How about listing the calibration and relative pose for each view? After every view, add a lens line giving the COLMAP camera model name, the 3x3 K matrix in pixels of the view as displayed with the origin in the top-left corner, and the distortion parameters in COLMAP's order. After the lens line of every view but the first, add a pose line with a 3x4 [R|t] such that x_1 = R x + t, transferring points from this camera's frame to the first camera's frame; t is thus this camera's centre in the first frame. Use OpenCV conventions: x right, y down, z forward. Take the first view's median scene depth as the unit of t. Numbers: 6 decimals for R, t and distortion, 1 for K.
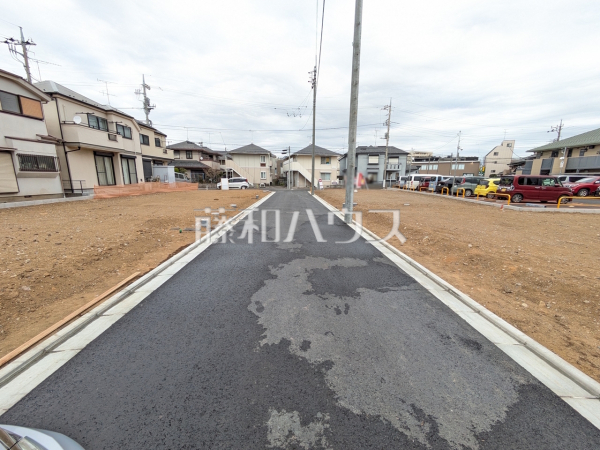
lens RADIAL K [[235.7, 0, 302.2], [0, 235.7, 223.8], [0, 0, 1]] dist [0.000434, 0.000460]
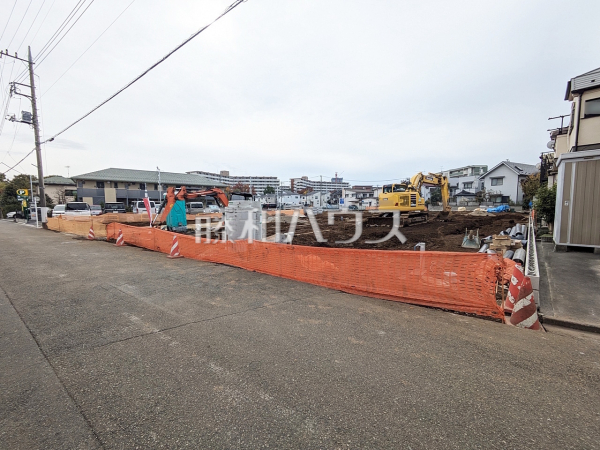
lens RADIAL K [[234.0, 0, 300.0], [0, 234.0, 225.0], [0, 0, 1]] dist [0.000972, 0.000160]
pose [[-0.680456, -0.062746, 0.730098, -0.719689], [0.139303, 0.967083, 0.212944, -0.345762], [-0.719427, 0.246604, -0.649316, 1.783895]]
